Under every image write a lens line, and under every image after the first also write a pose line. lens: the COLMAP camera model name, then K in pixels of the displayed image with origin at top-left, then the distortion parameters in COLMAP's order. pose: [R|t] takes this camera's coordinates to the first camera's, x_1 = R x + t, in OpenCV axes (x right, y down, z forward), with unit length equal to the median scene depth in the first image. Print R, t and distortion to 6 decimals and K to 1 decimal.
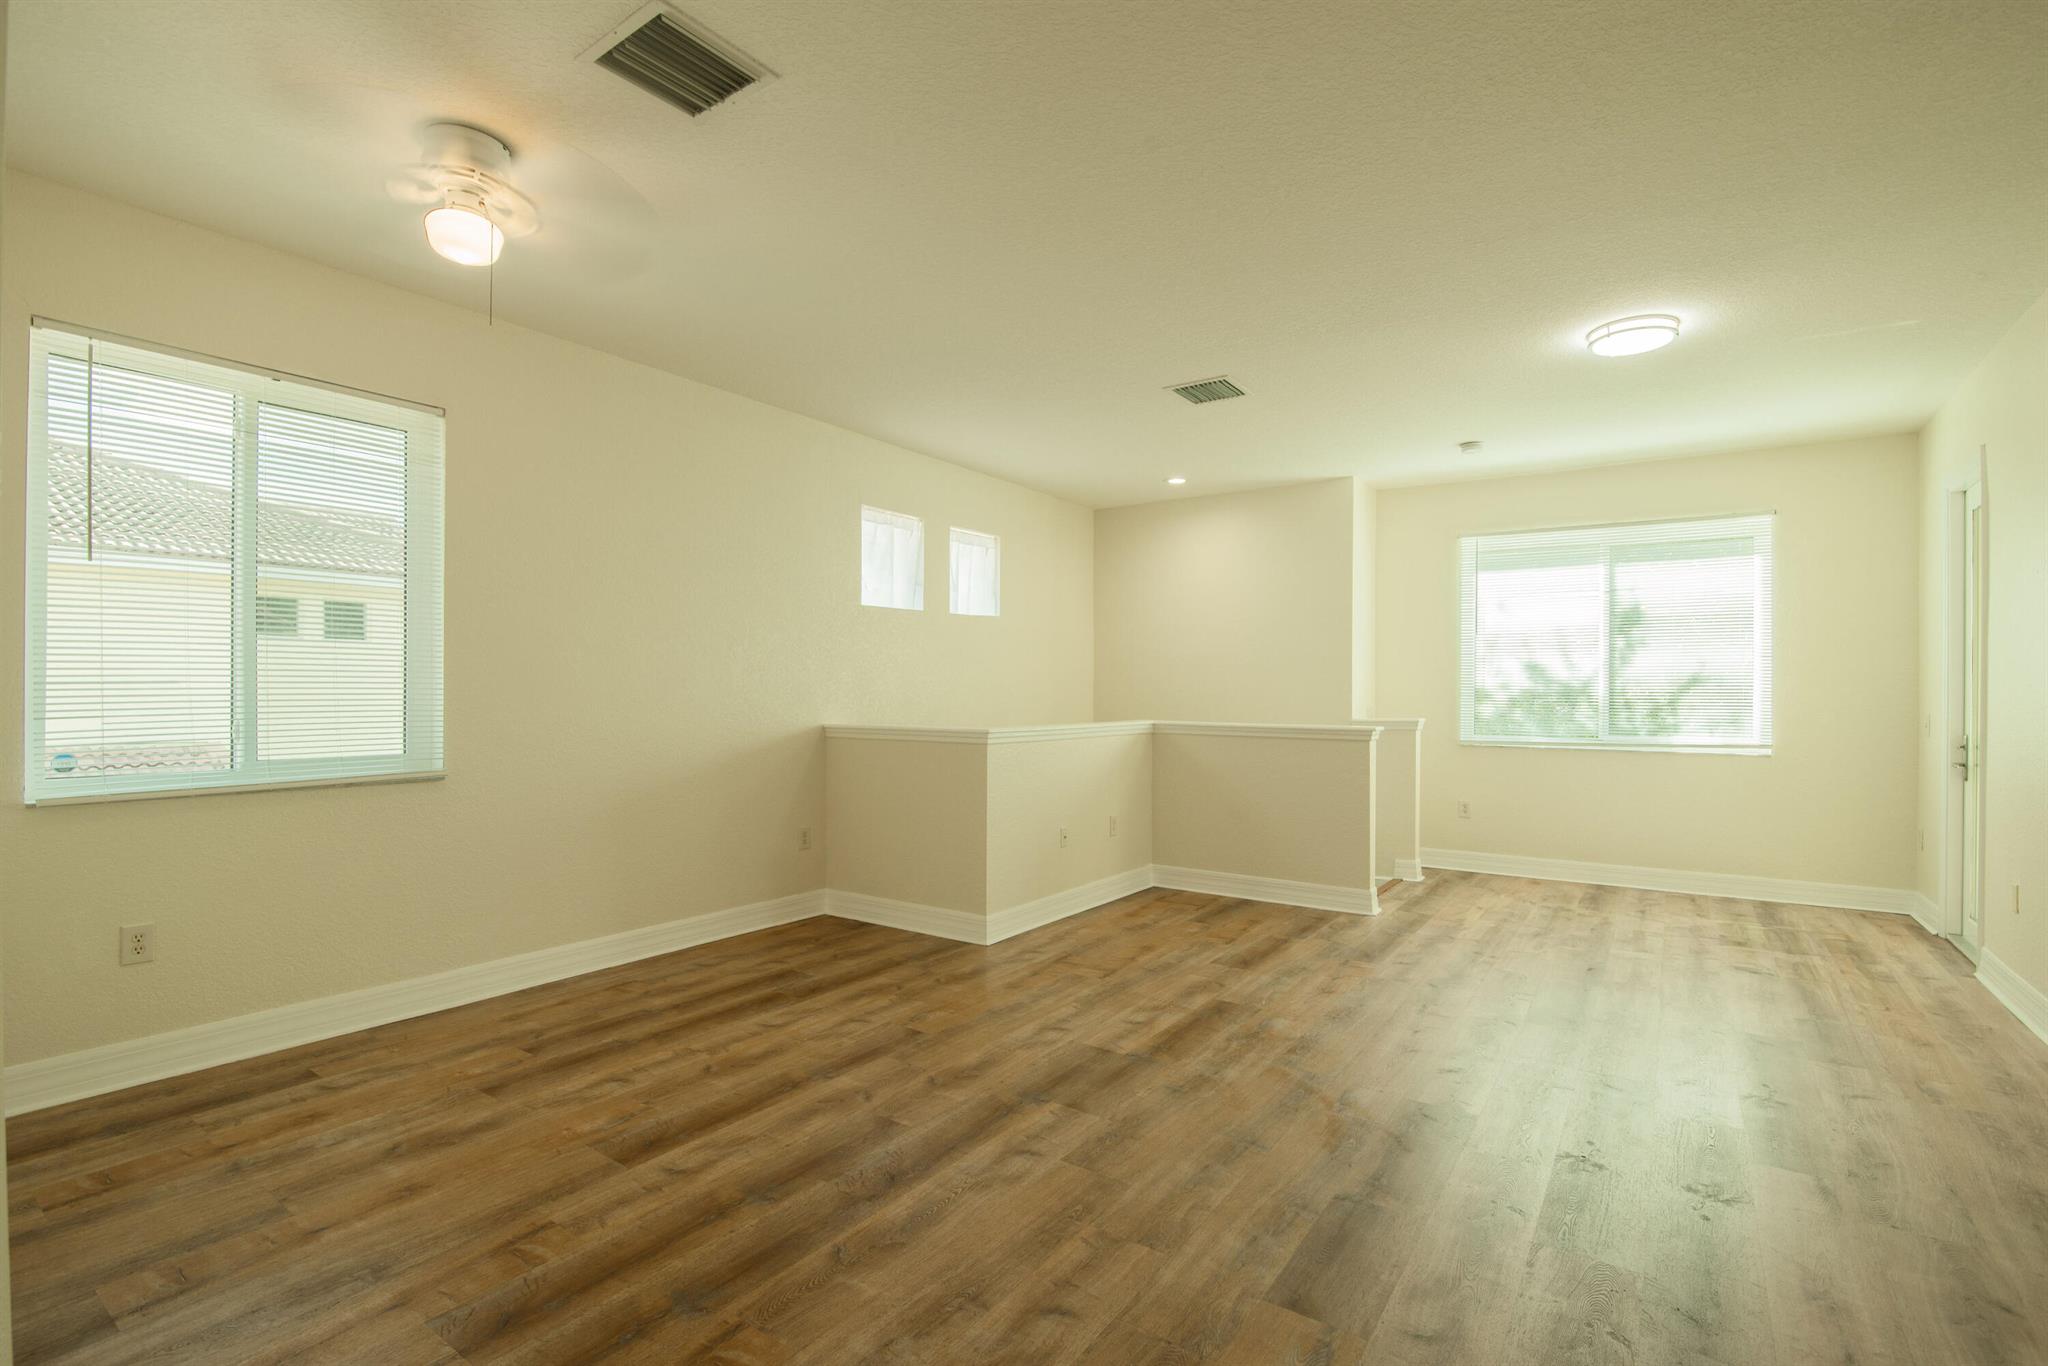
lens RADIAL K [[950.8, 0, 1003.8], [0, 950.8, 697.0], [0, 0, 1]] dist [-0.022167, 0.000073]
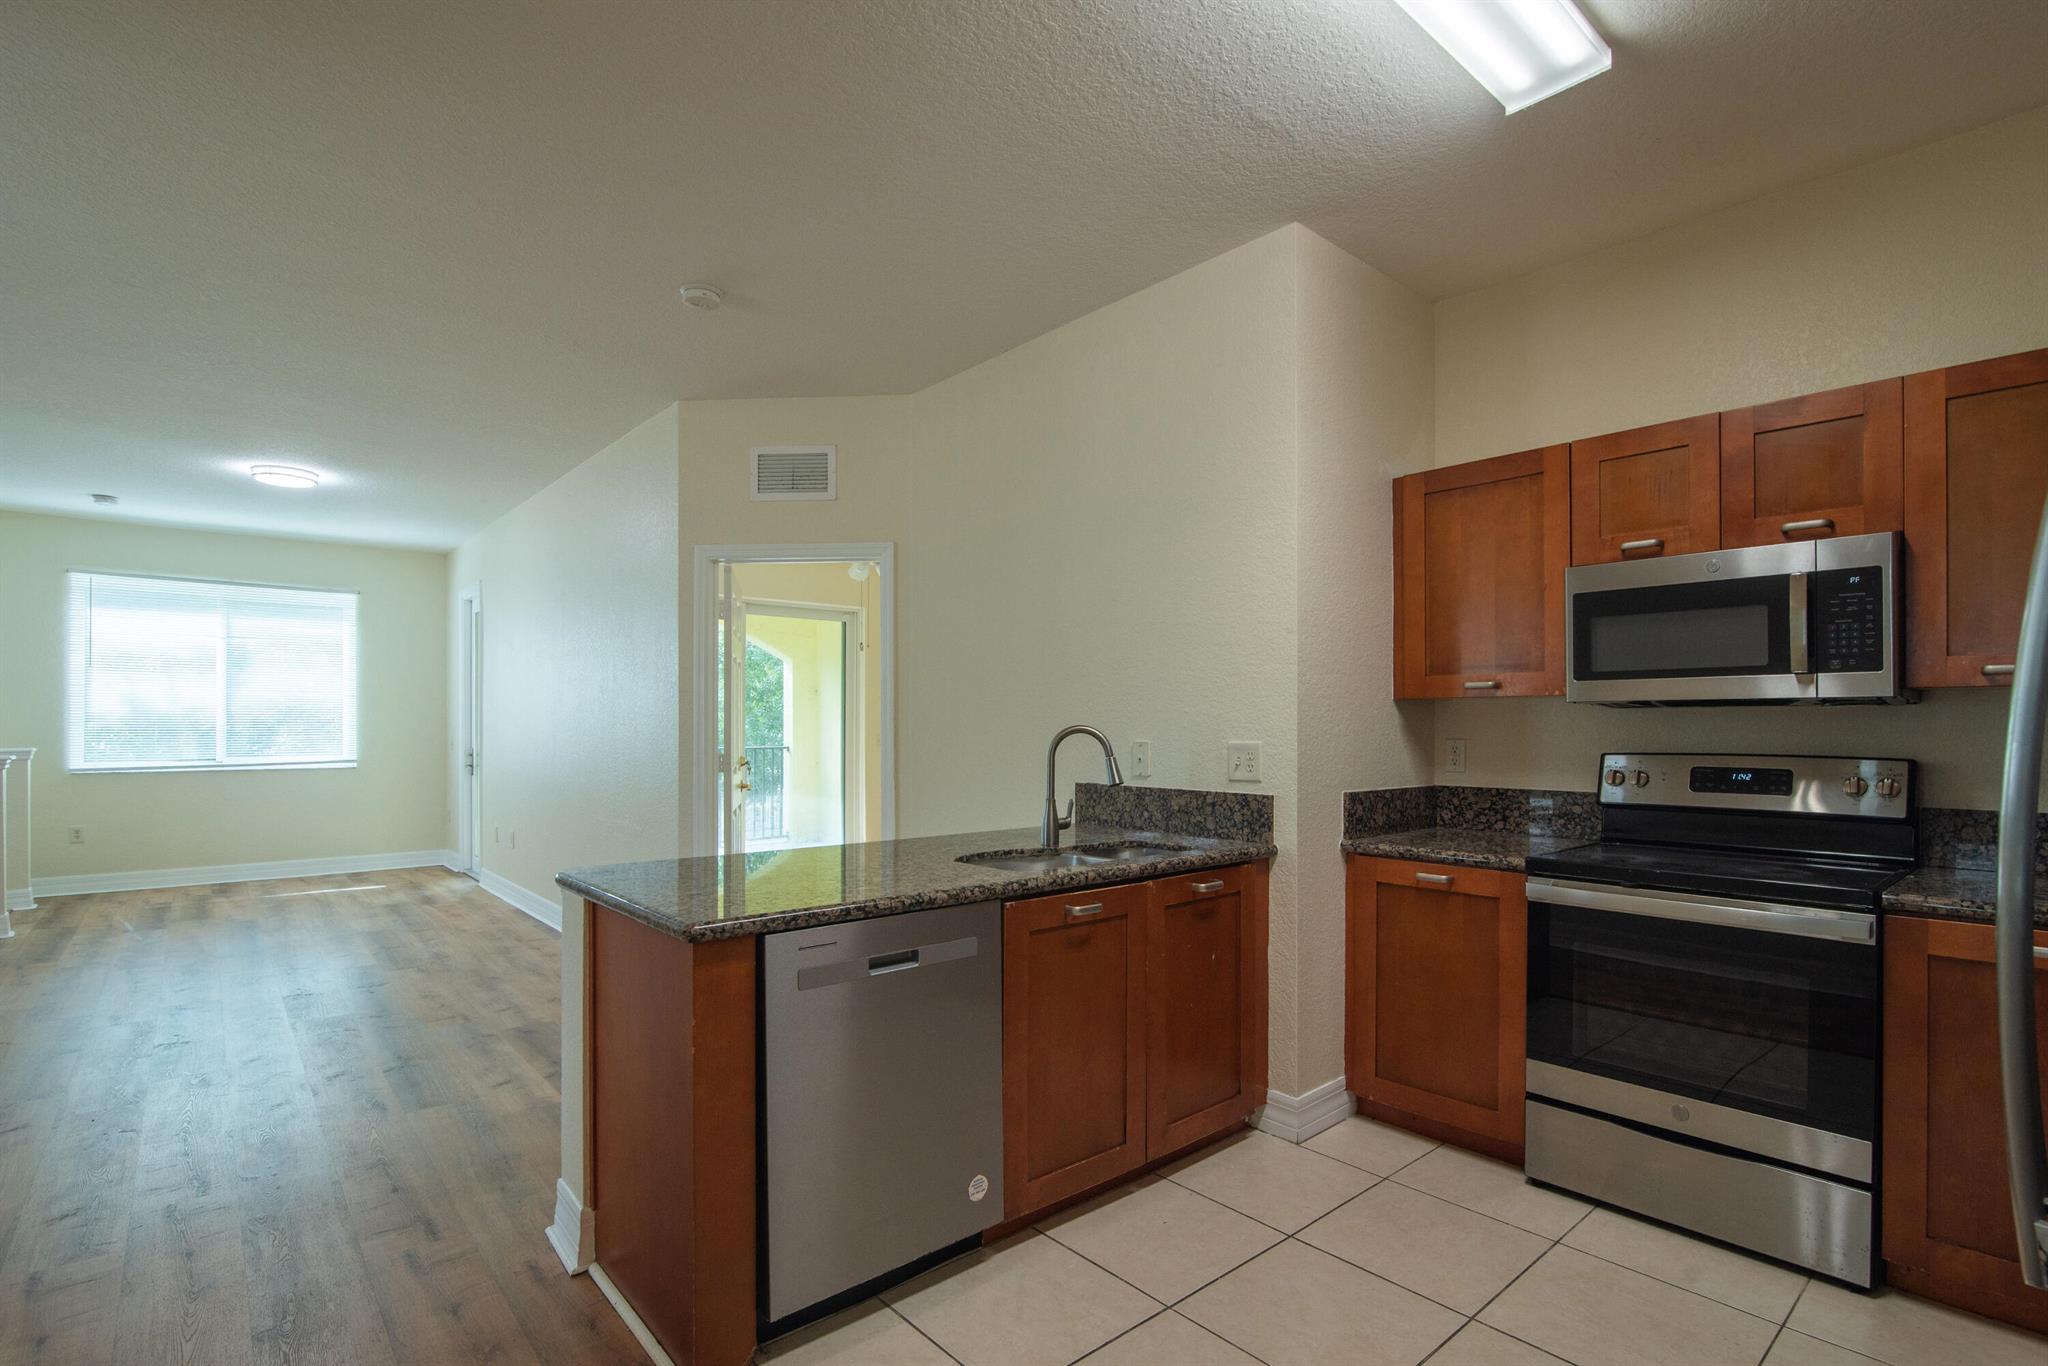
lens RADIAL K [[973.1, 0, 1032.3], [0, 973.1, 723.7], [0, 0, 1]] dist [-0.020292, 0.000062]
pose [[0.236407, -0.004425, 0.971644, -0.513576], [0.003937, 0.999986, 0.003596, -0.004990], [-0.971646, 0.002975, 0.236421, -0.483916]]
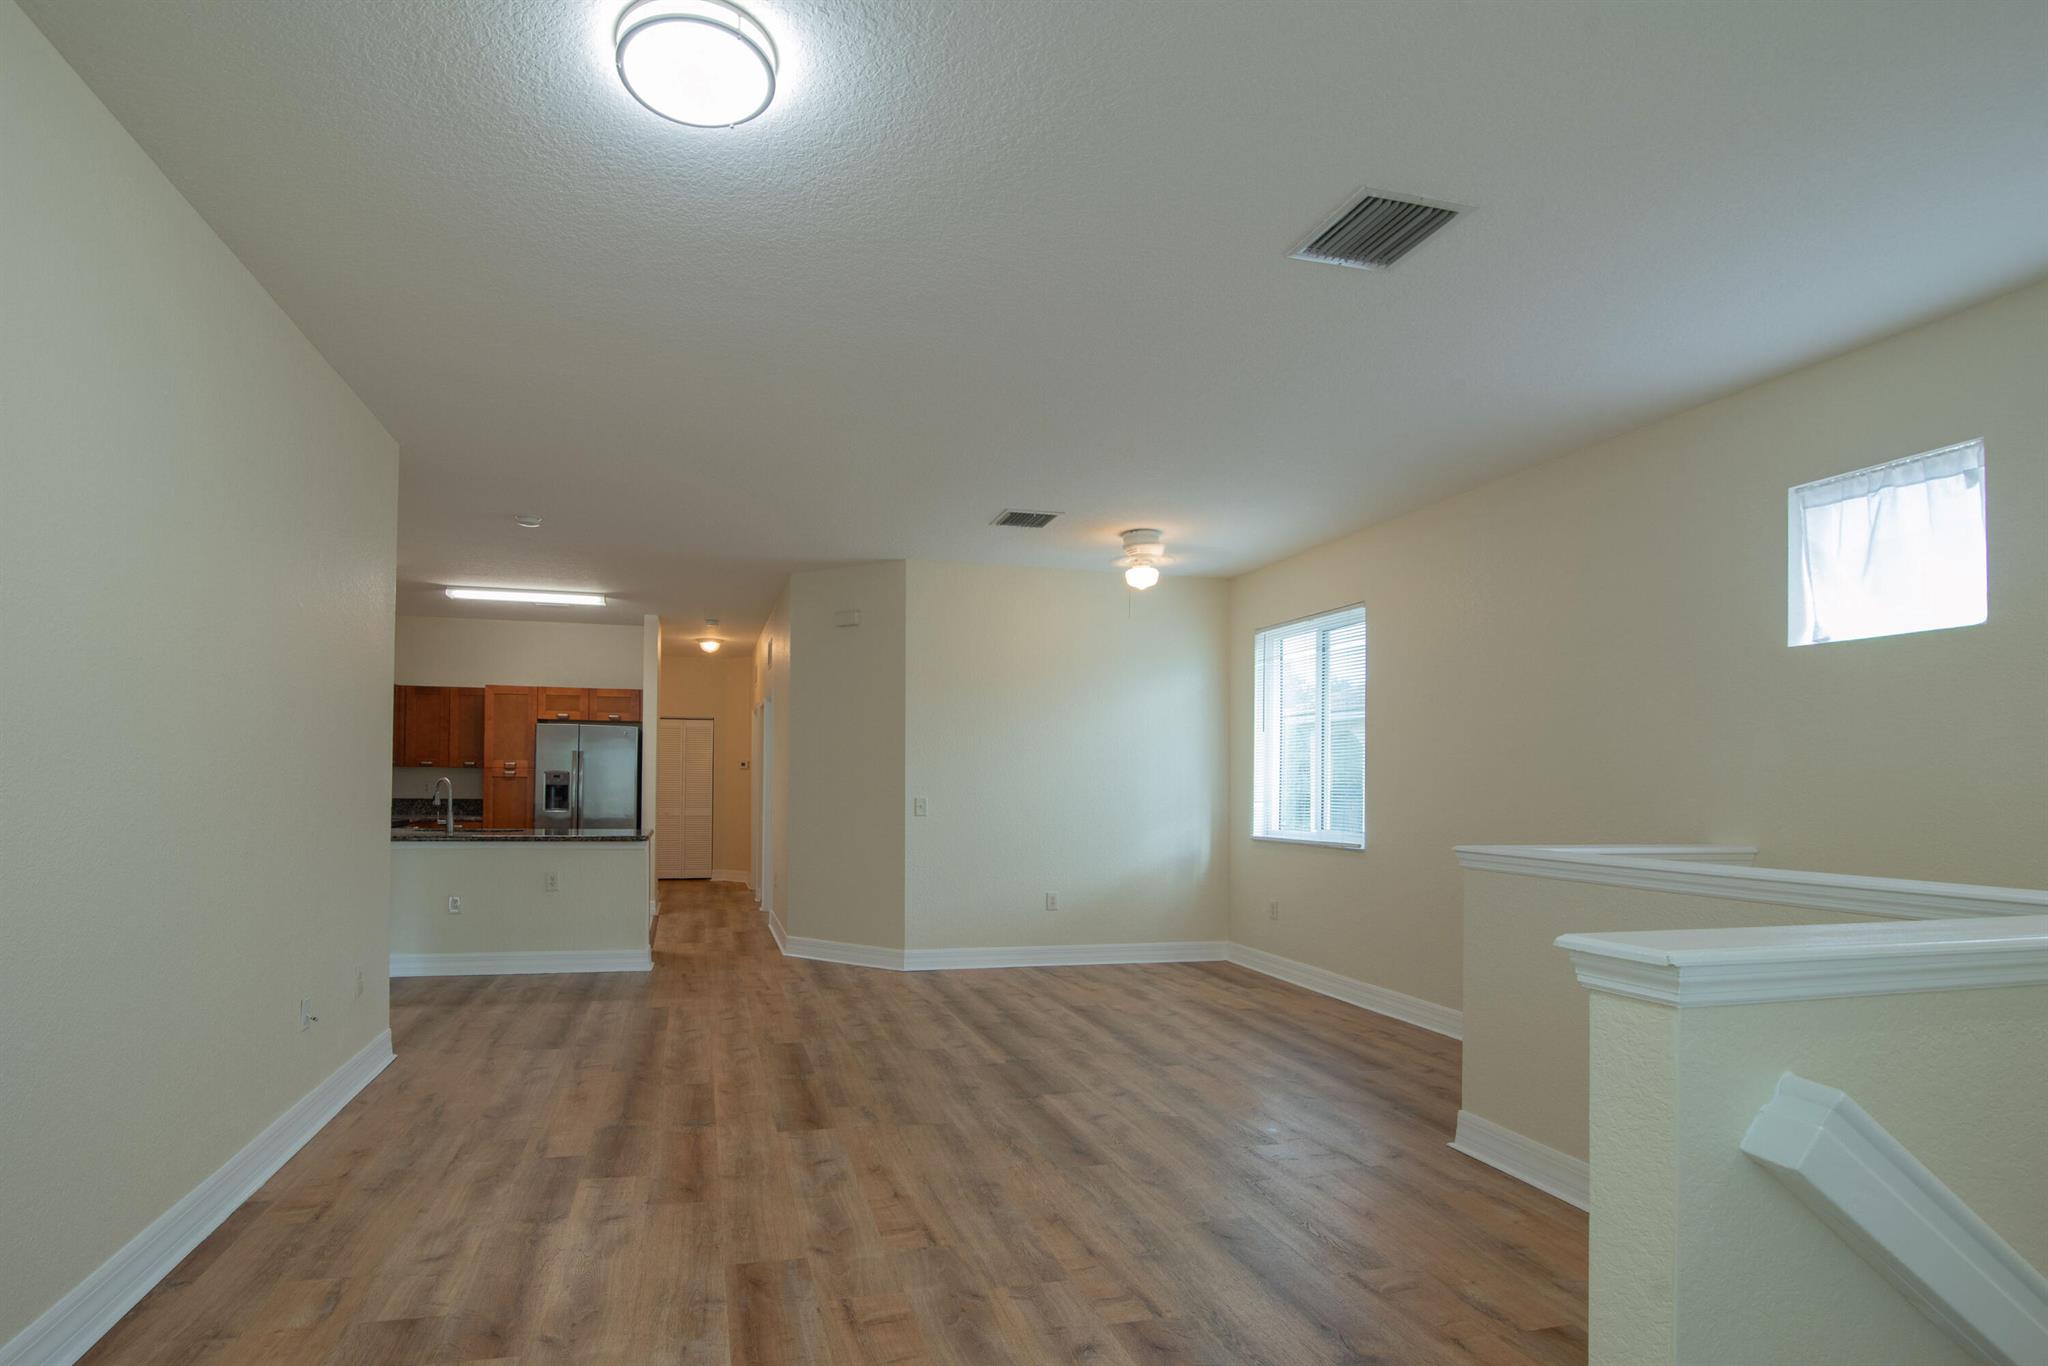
lens RADIAL K [[947.6, 0, 925.8], [0, 947.6, 768.8], [0, 0, 1]] dist [0.000014, 0.000008]
pose [[-0.654095, -0.020088, -0.756146, 1.052853], [-0.013533, 0.999798, -0.014855, -0.010476], [0.756291, 0.000516, -0.654235, 1.556039]]
